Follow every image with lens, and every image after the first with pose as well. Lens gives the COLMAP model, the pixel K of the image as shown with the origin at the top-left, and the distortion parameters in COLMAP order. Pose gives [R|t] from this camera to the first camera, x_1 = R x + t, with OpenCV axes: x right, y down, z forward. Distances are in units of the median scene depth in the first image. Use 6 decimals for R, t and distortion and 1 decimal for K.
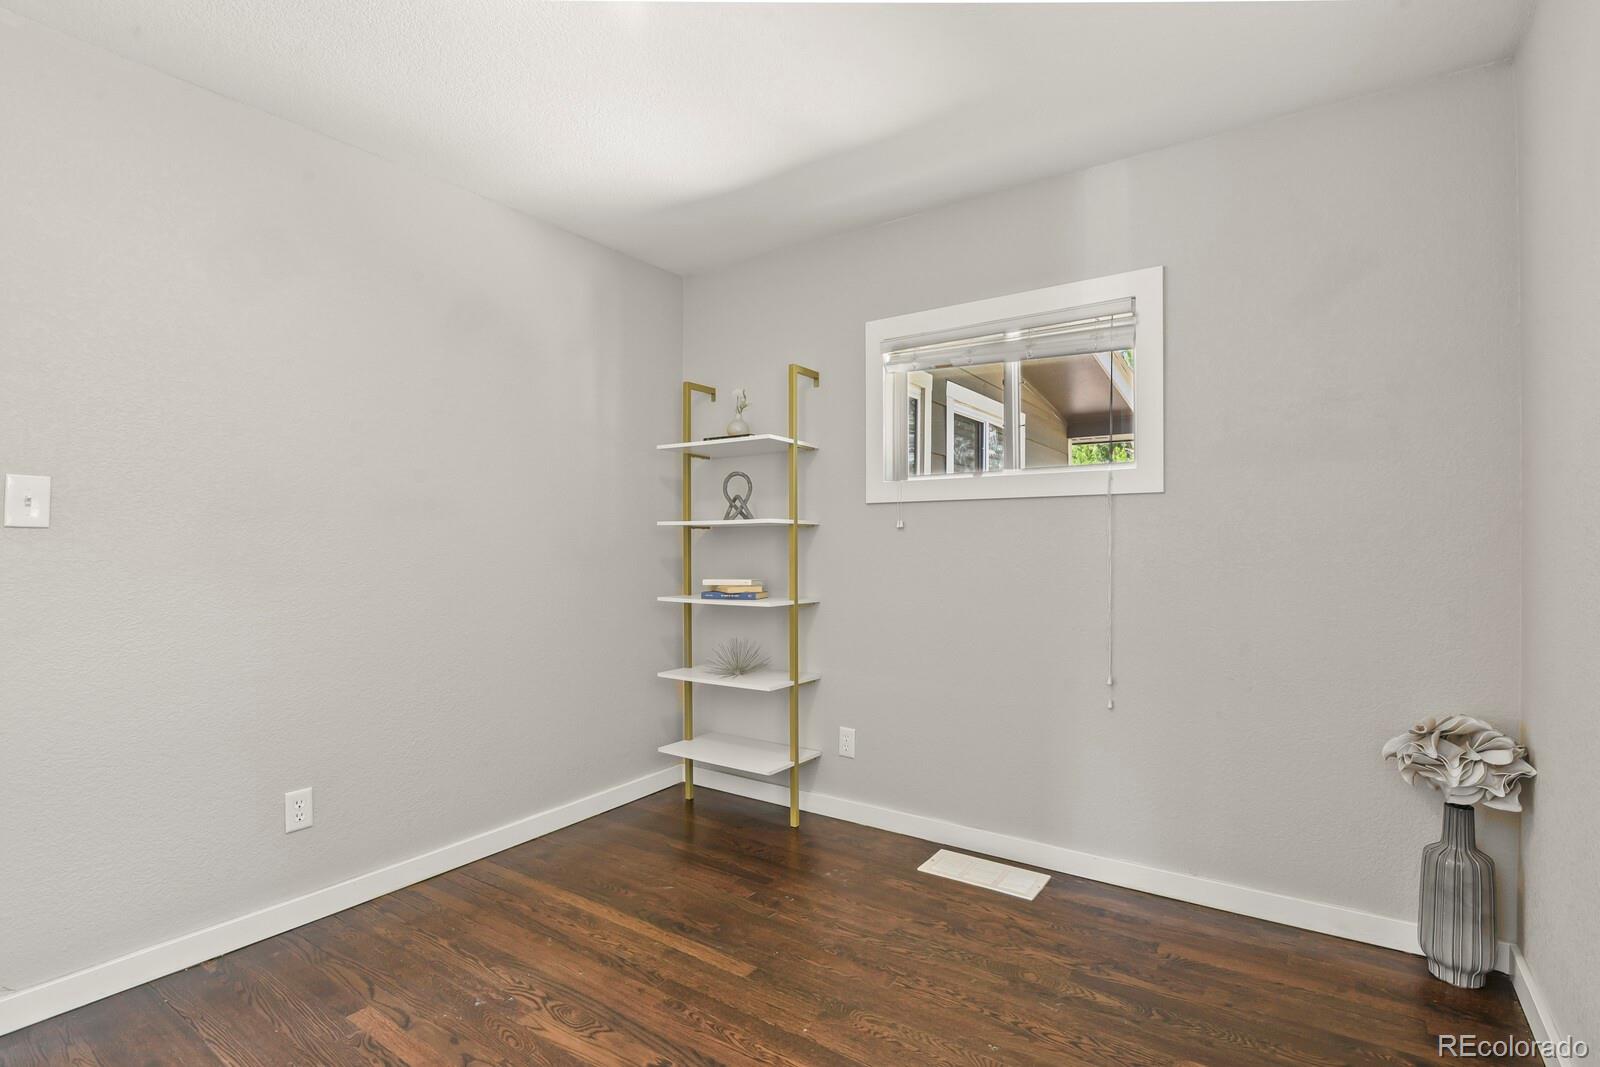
lens RADIAL K [[775.6, 0, 802.7], [0, 775.6, 539.5], [0, 0, 1]] dist [-0.003570, -0.007380]
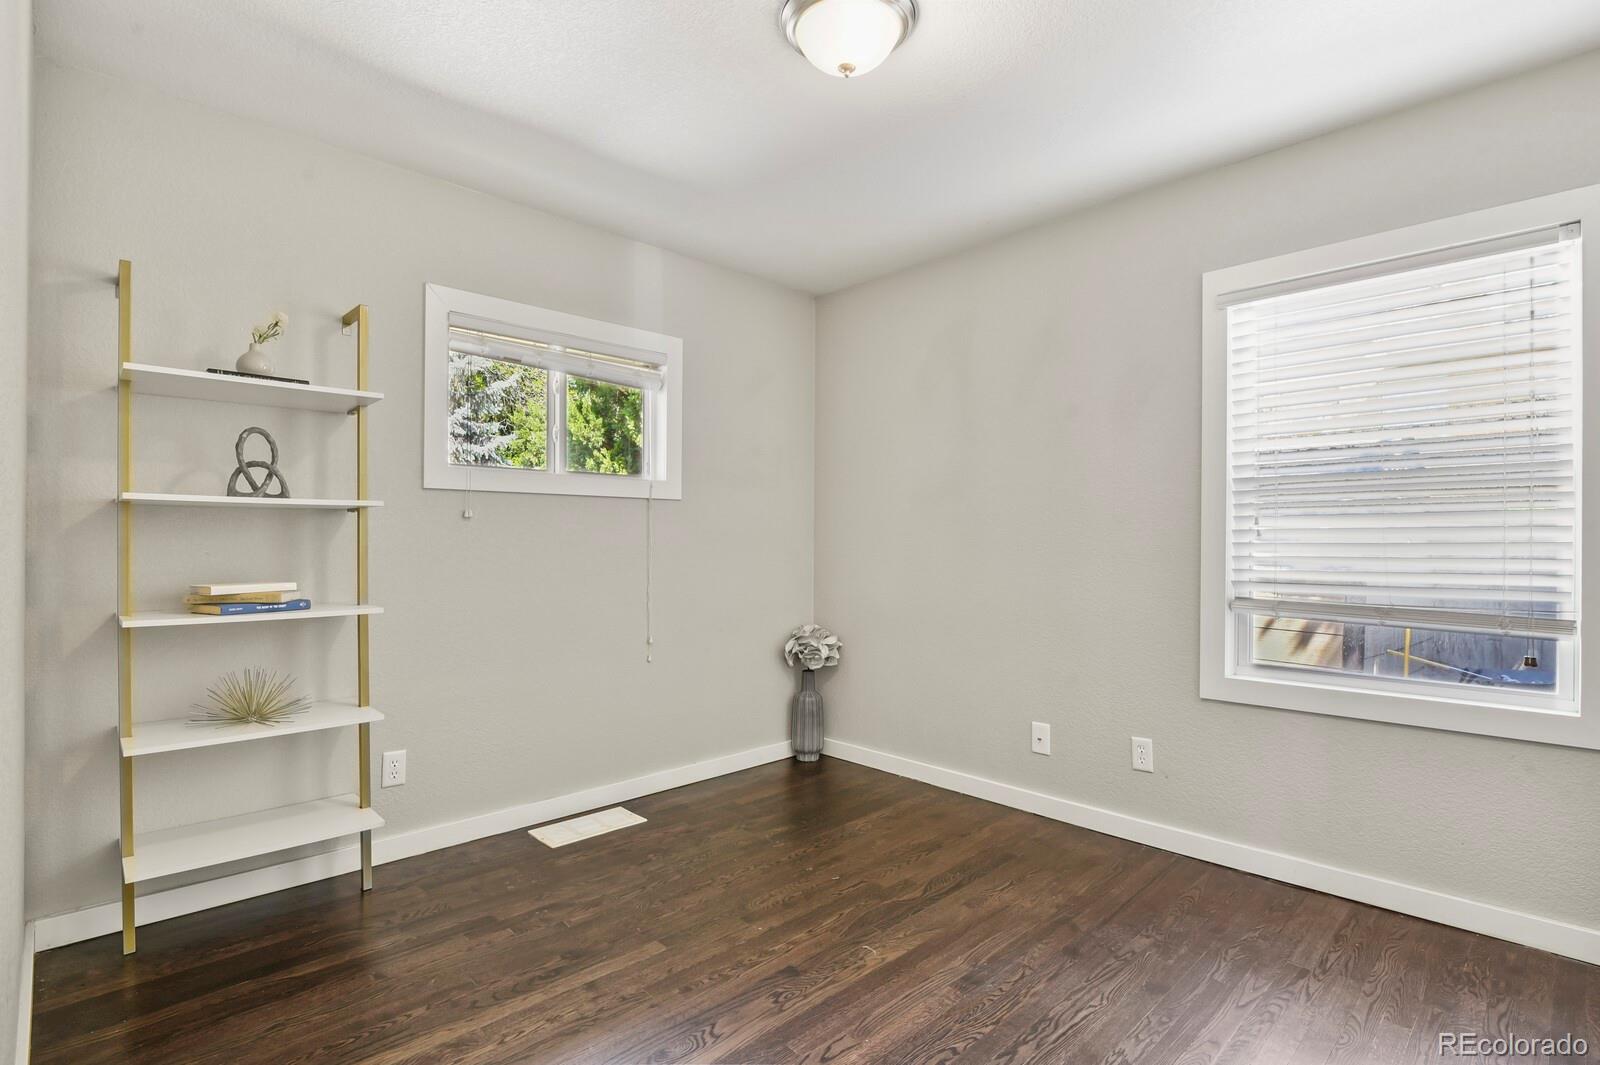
lens RADIAL K [[775.6, 0, 802.7], [0, 775.6, 538.5], [0, 0, 1]] dist [-0.003570, -0.007380]
pose [[0.189047, 0.004378, 0.981958, -0.839684], [-0.009356, 0.999953, -0.002657, 0.010387], [-0.981923, -0.008685, 0.189079, 0.493041]]
